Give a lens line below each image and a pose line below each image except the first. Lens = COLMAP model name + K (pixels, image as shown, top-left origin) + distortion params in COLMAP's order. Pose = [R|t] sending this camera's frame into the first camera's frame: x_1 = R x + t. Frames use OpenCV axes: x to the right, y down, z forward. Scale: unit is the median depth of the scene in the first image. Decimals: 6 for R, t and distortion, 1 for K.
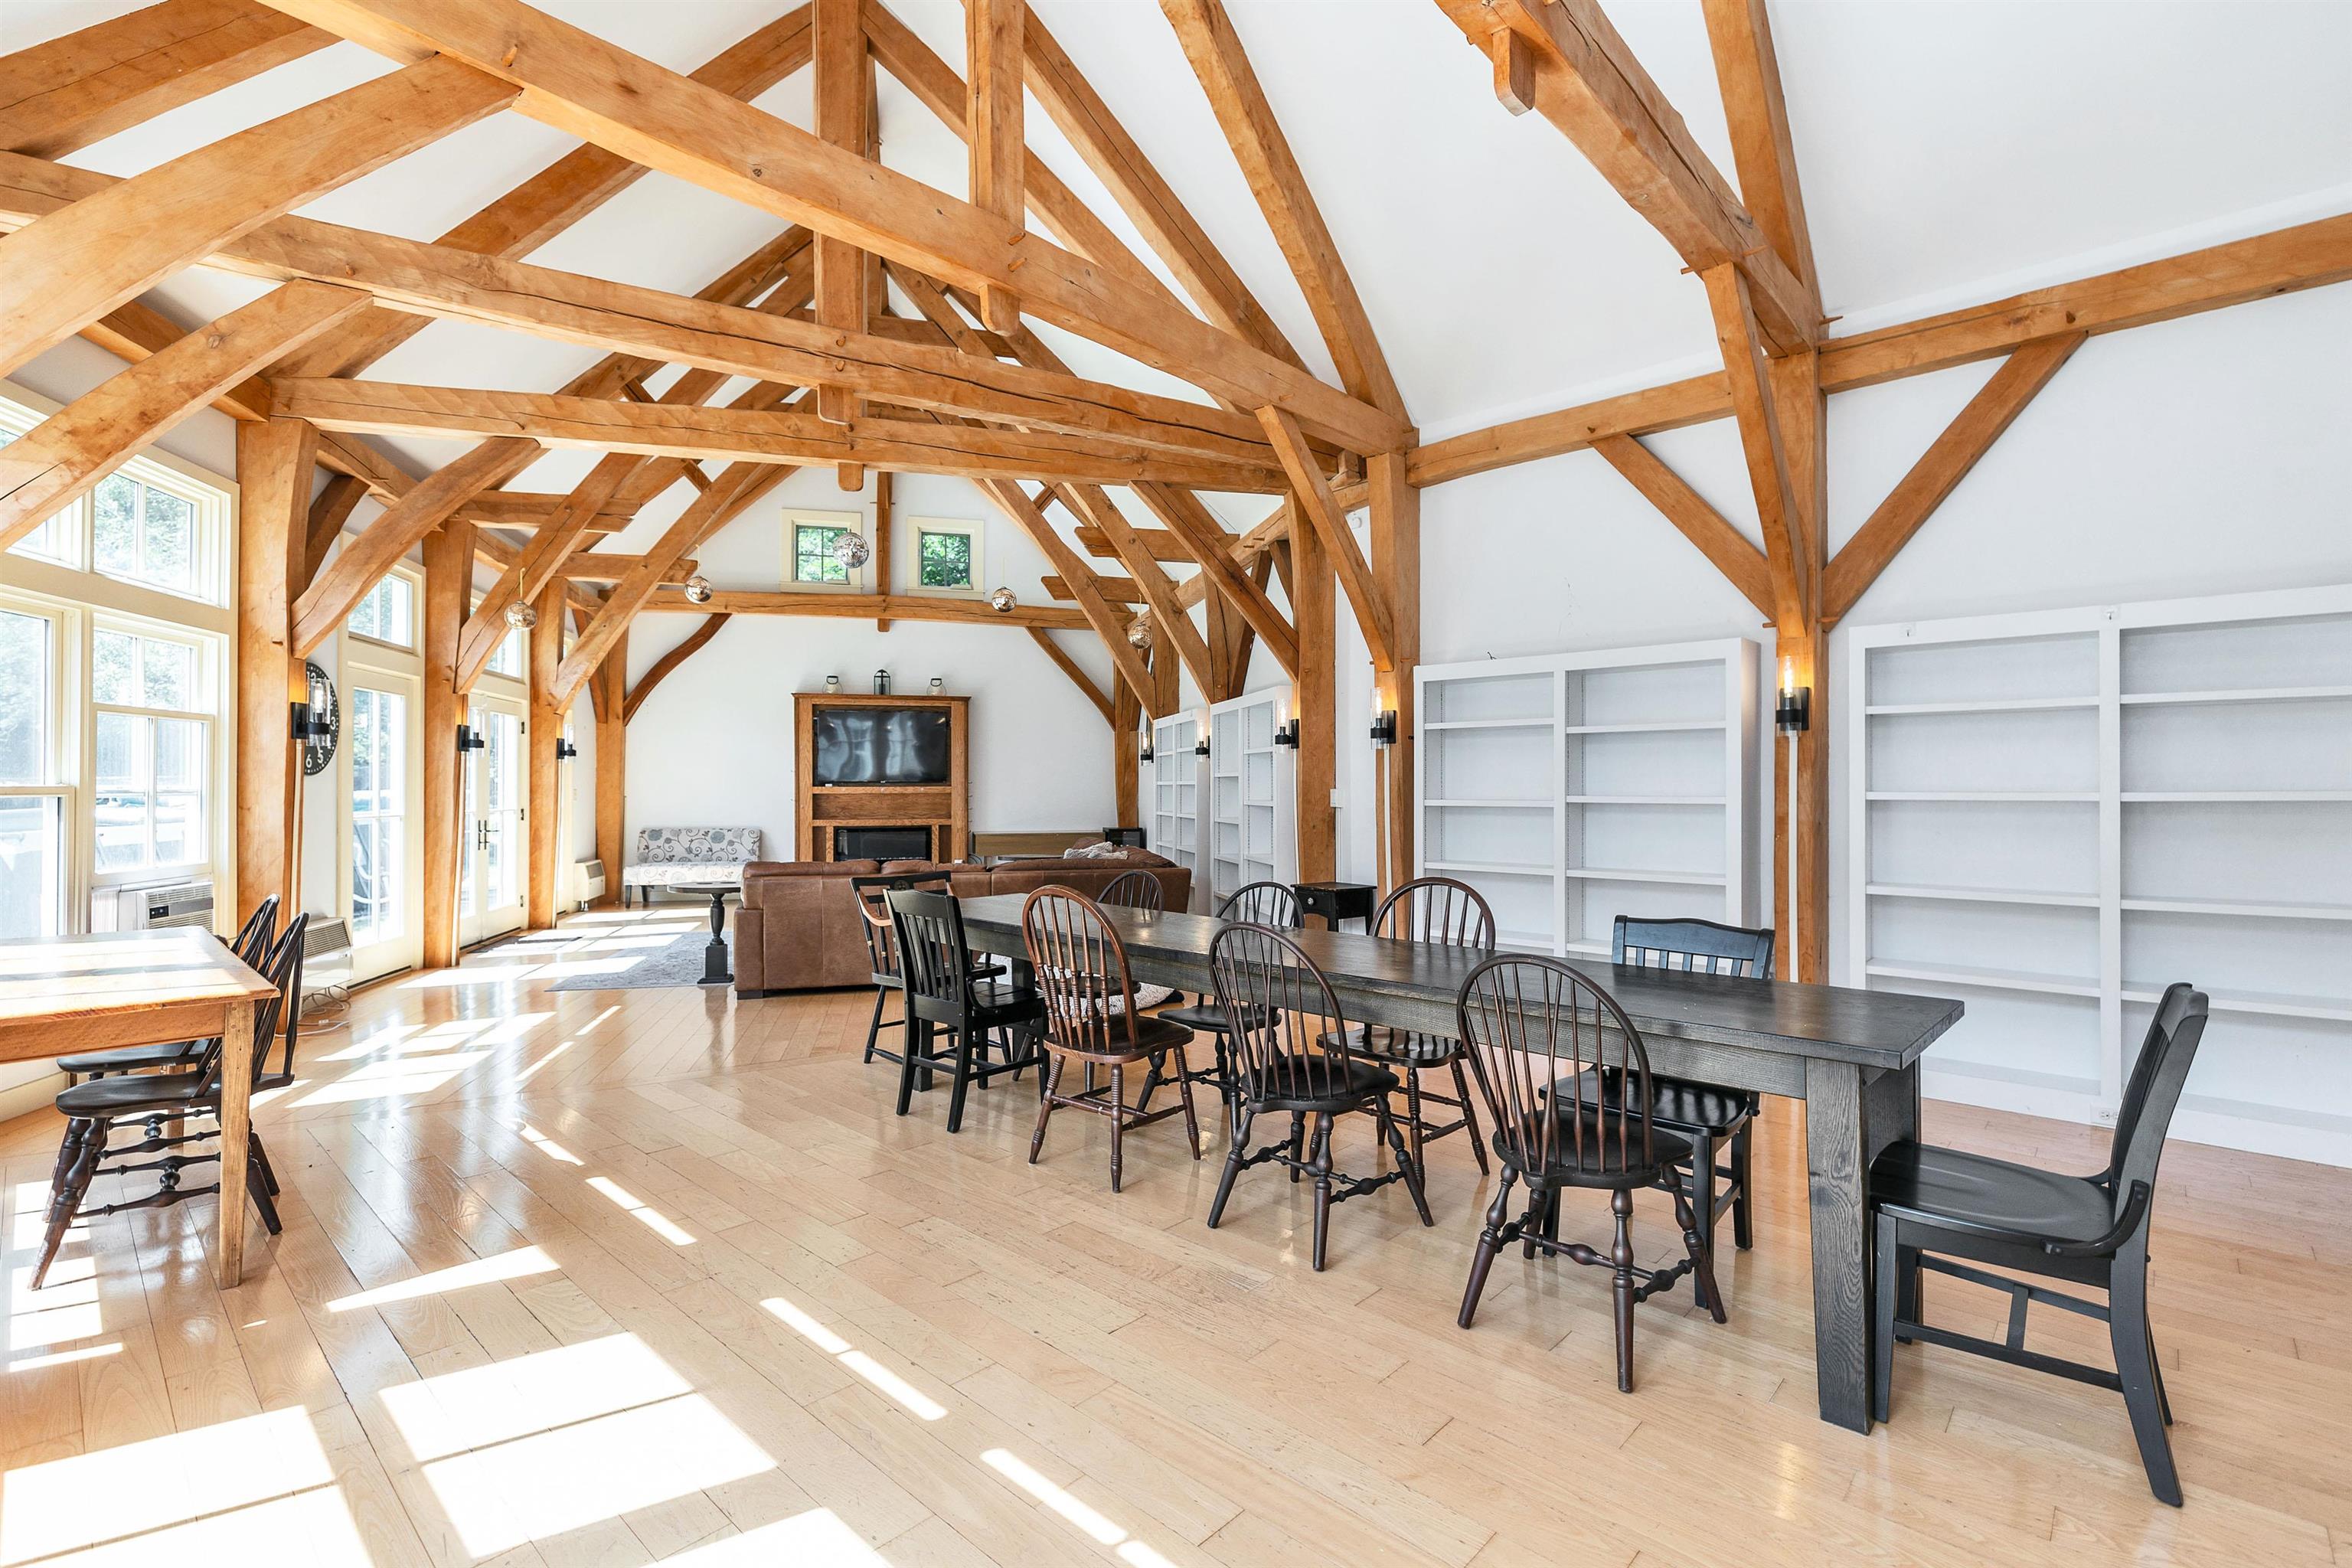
lens RADIAL K [[1045.7, 0, 1171.4], [0, 1045.7, 785.5], [0, 0, 1]] dist [0.001799, -0.000298]
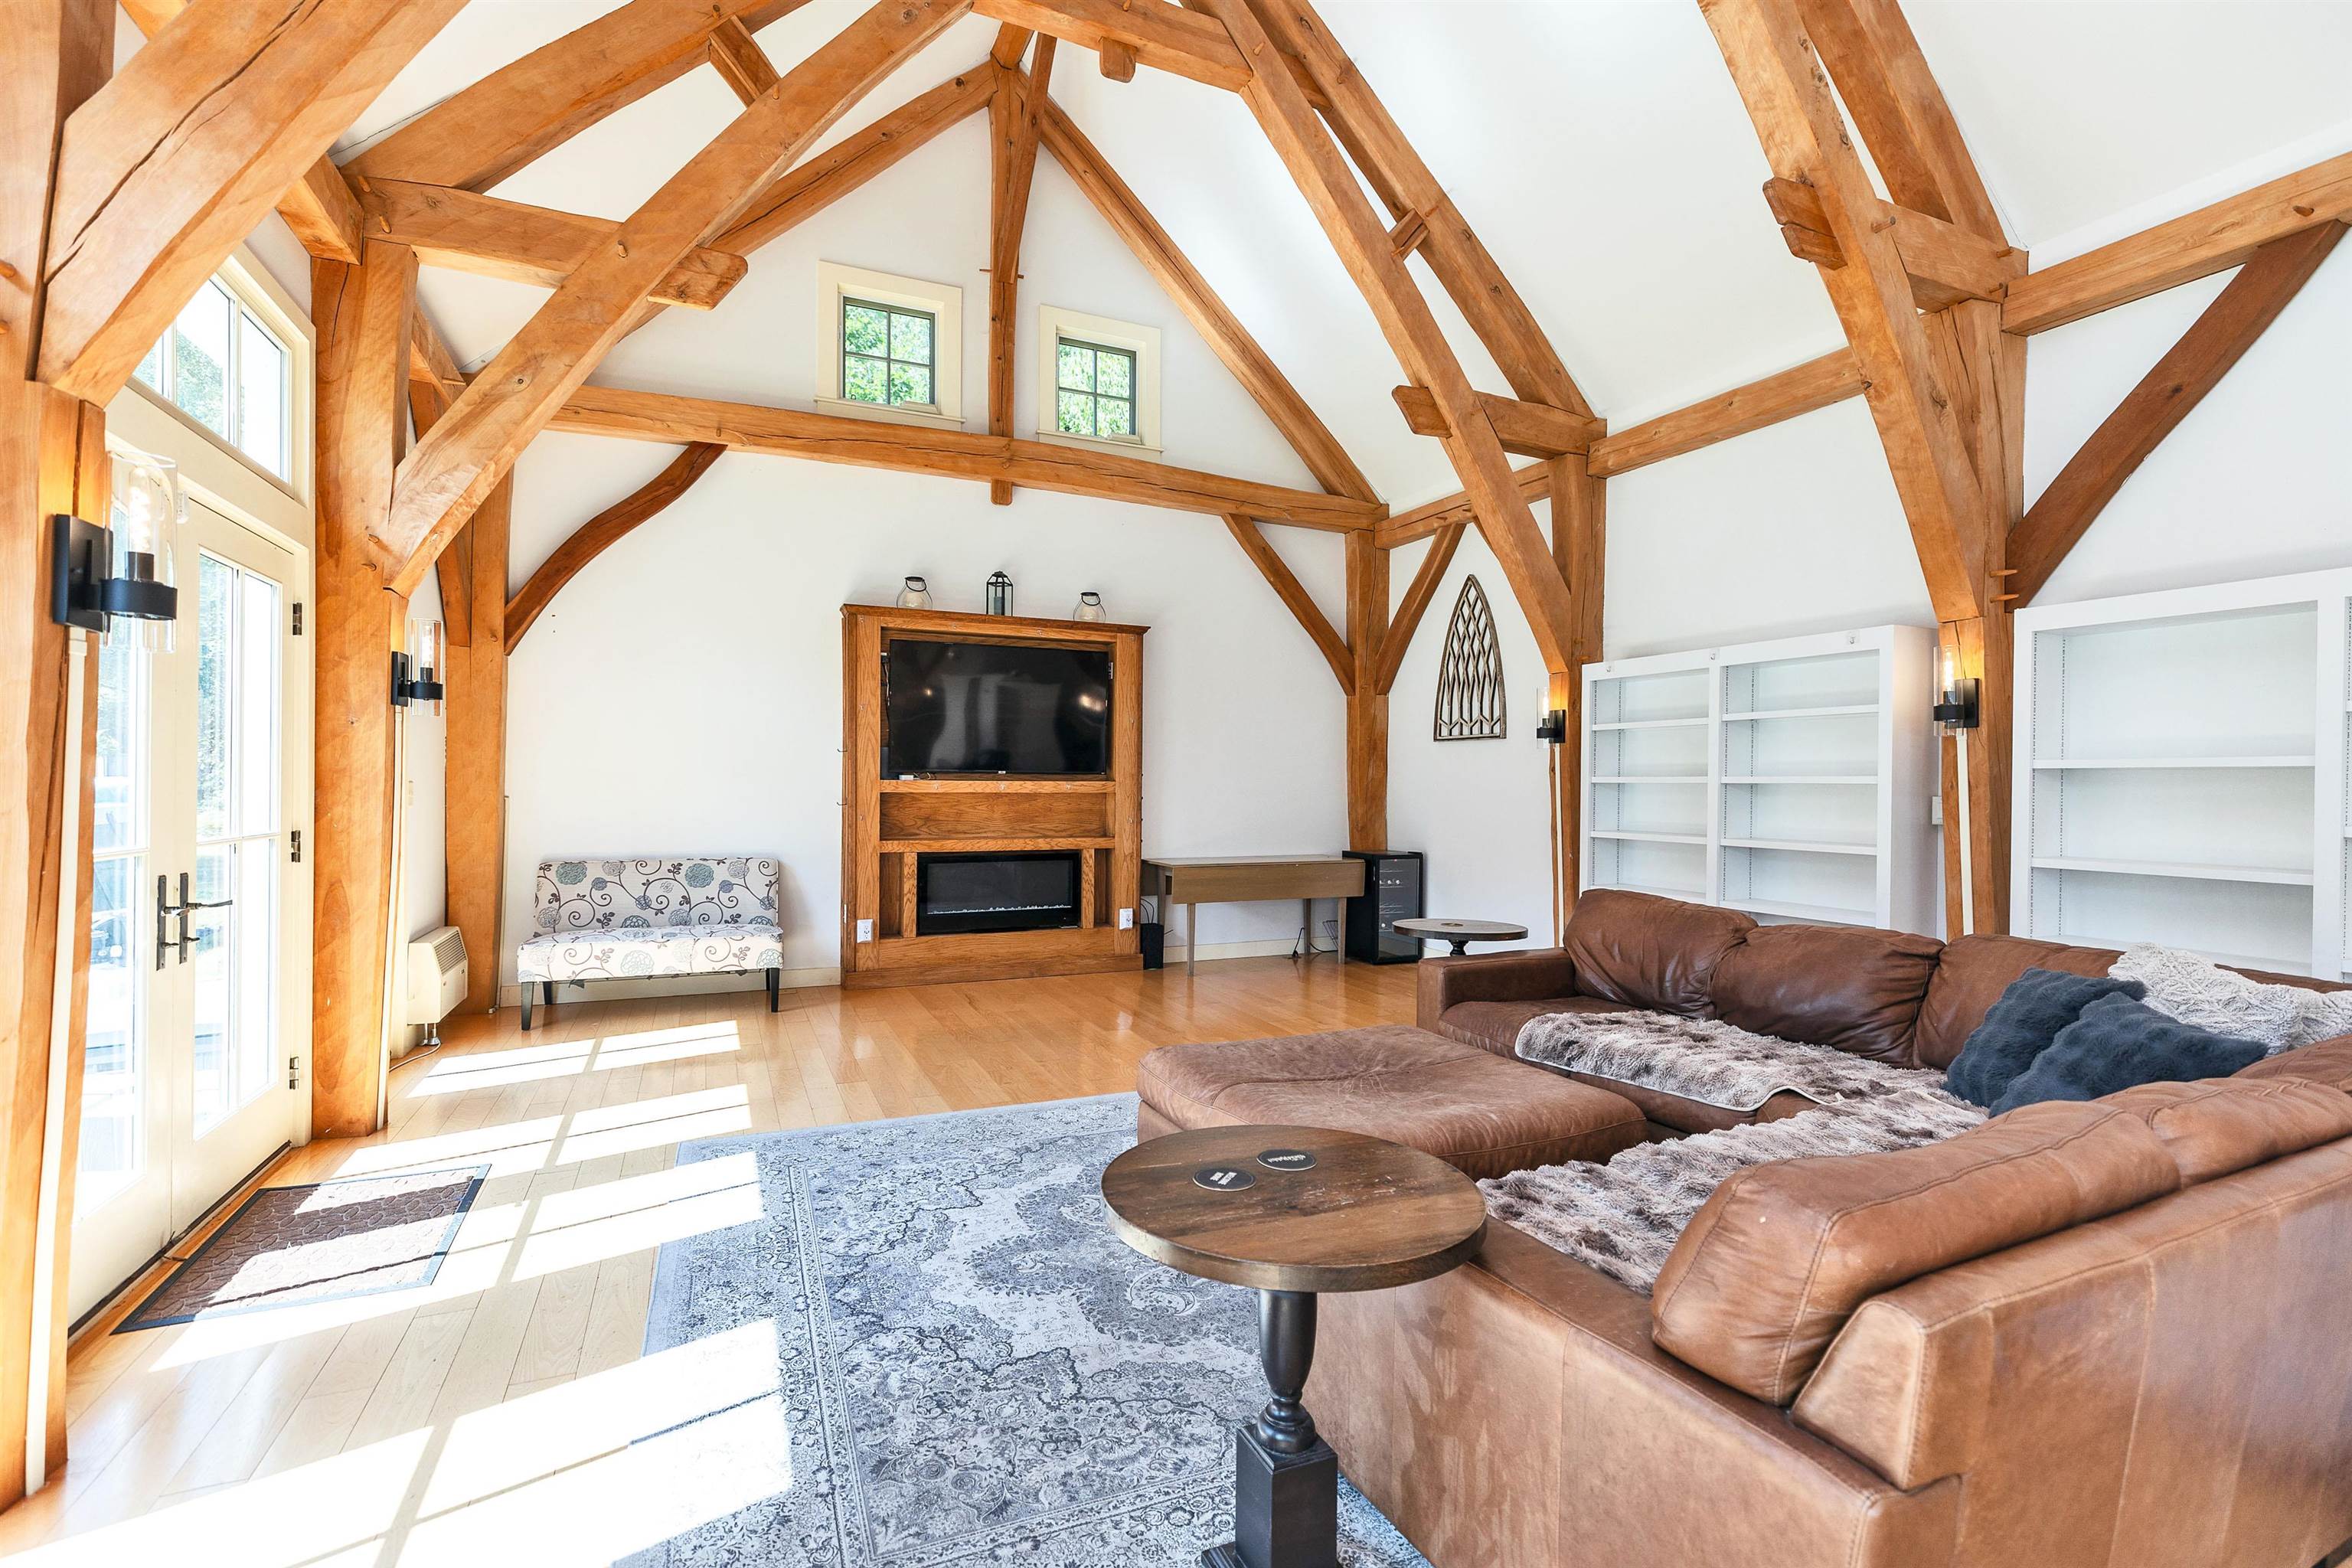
lens RADIAL K [[1040.5, 0, 1166.2], [0, 1040.5, 793.9], [0, 0, 1]] dist [0.001524, 0.000044]
pose [[0.984636, 0.007142, 0.174471, -0.527355], [-0.009071, 0.999906, 0.010262, 0.002807], [-0.174381, -0.011687, 0.984609, 0.805427]]
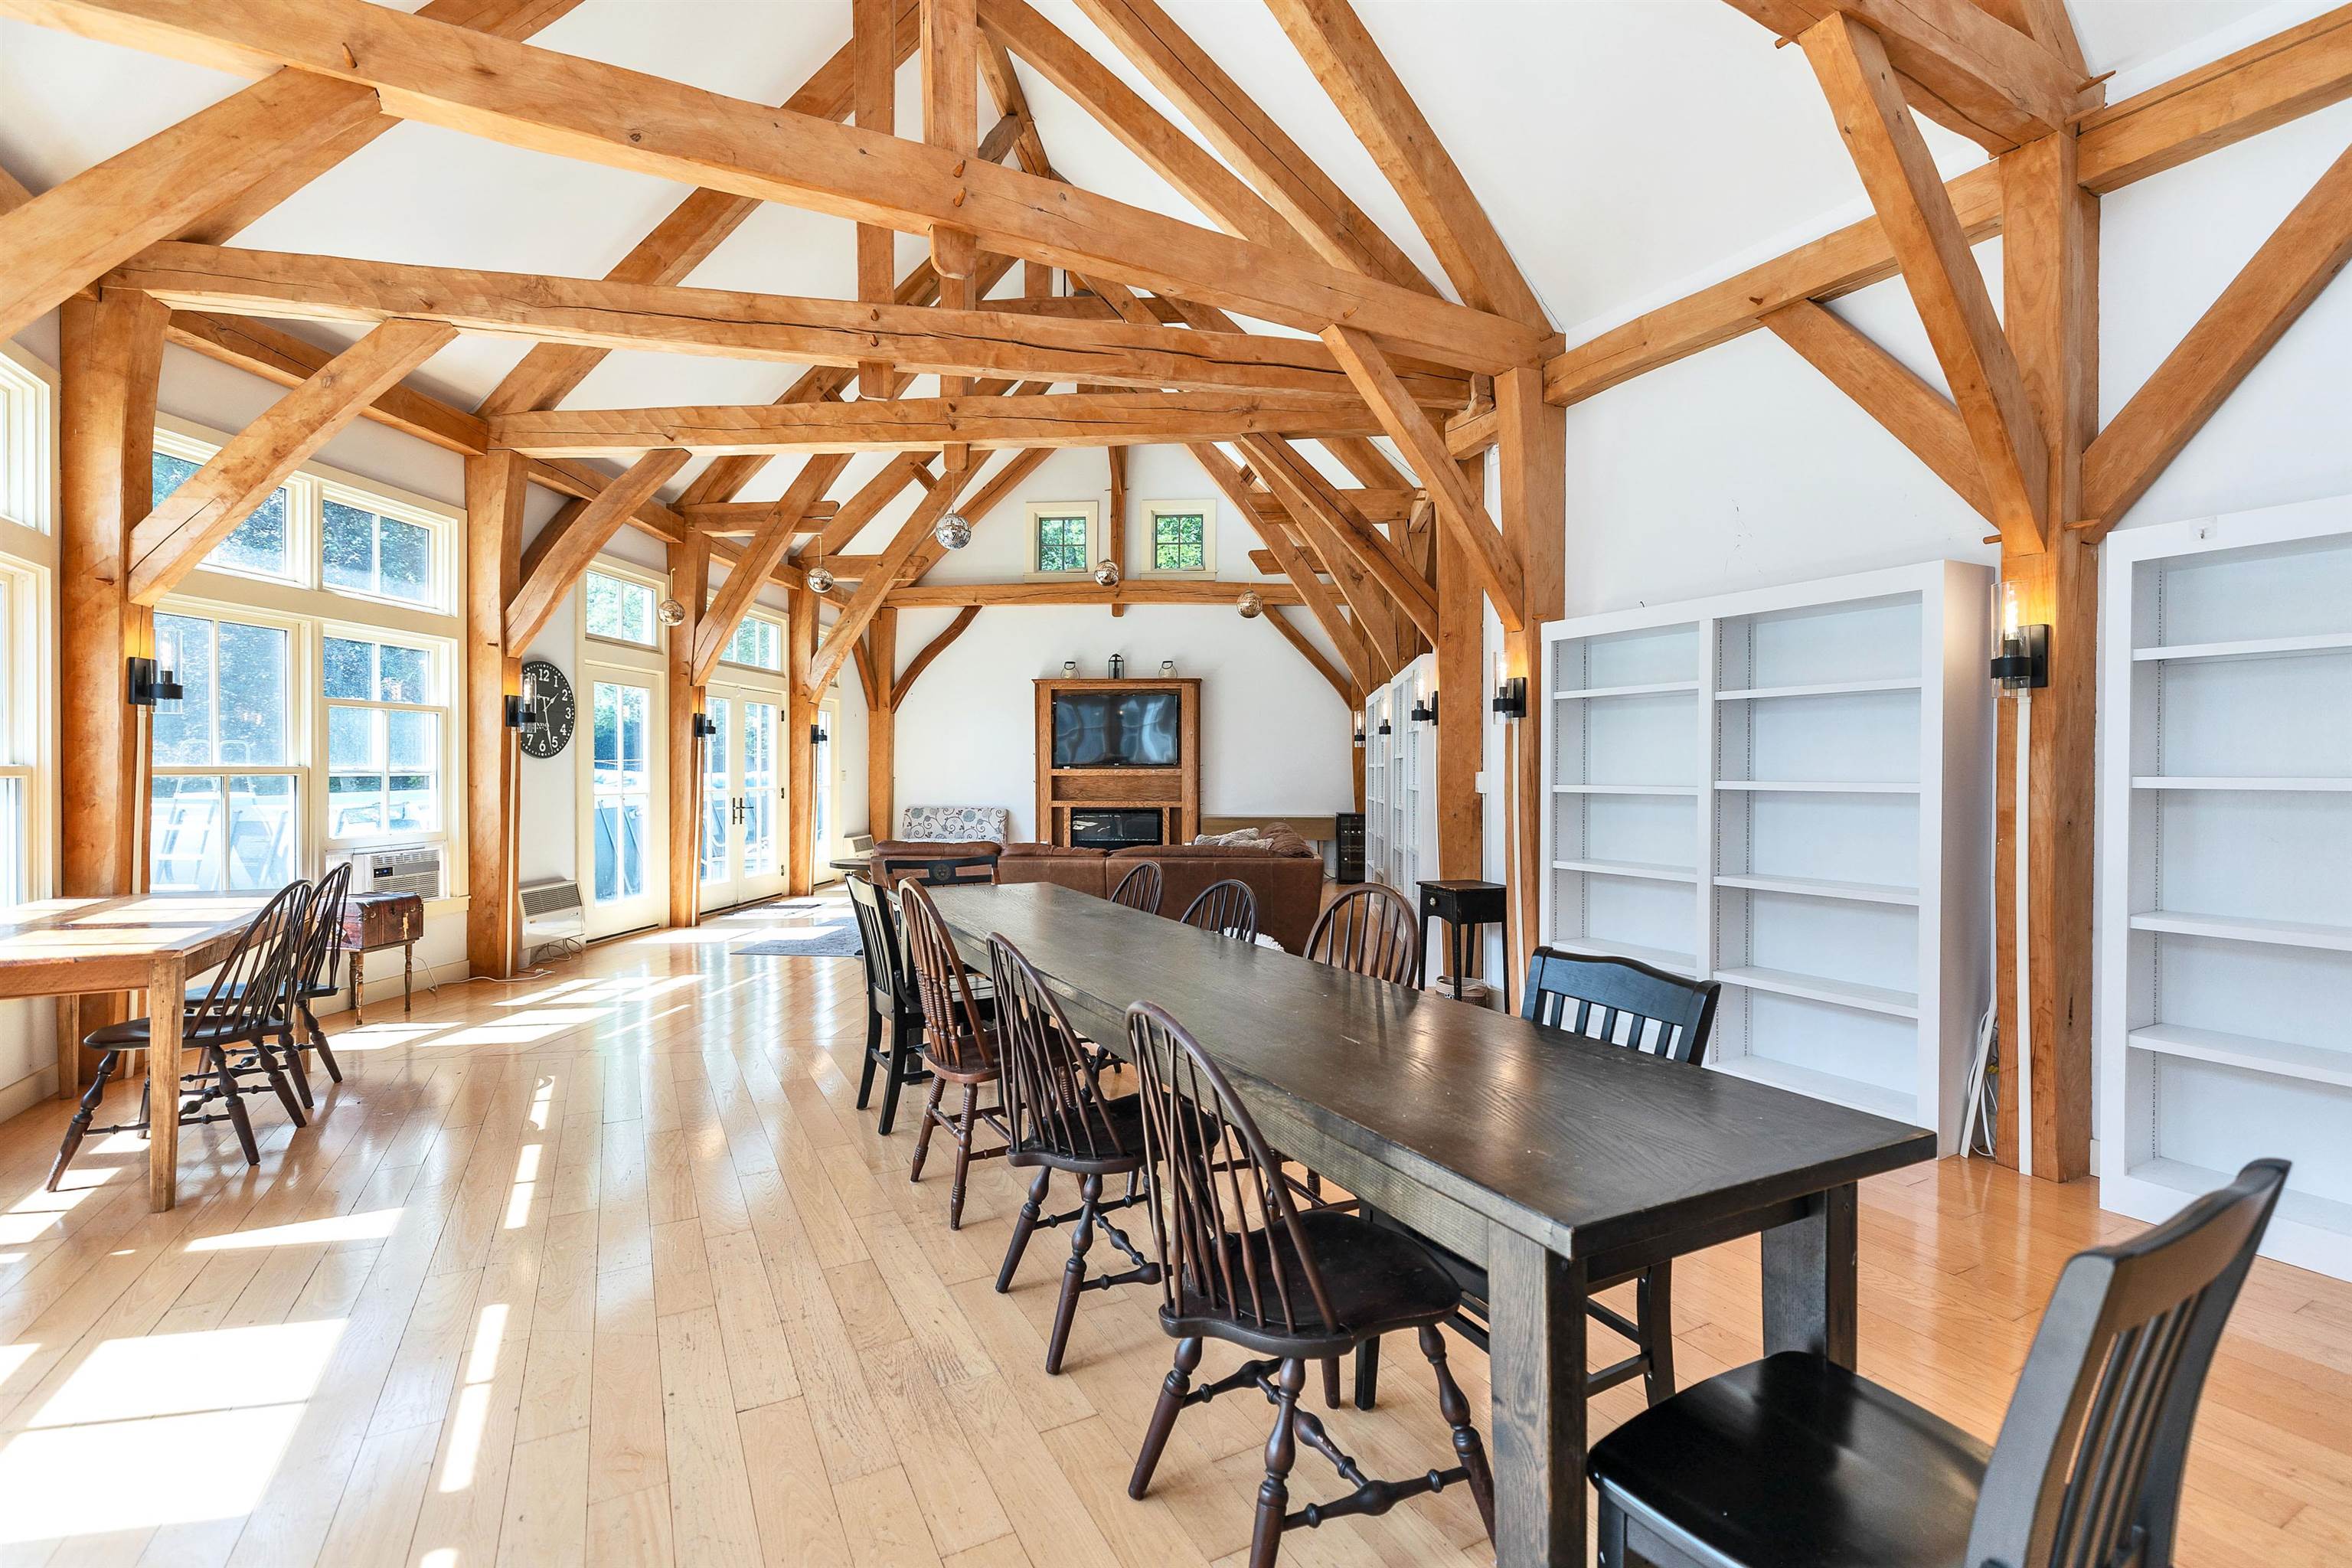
lens RADIAL K [[1035.5, 0, 1187.9], [0, 1035.5, 785.2], [0, 0, 1]] dist [0.001854, -0.000014]
pose [[0.948641, 0.006238, -0.316294, 0.201574], [-0.001166, 0.999868, 0.016225, 0.000879], [0.316353, -0.015023, 0.948523, 0.119032]]
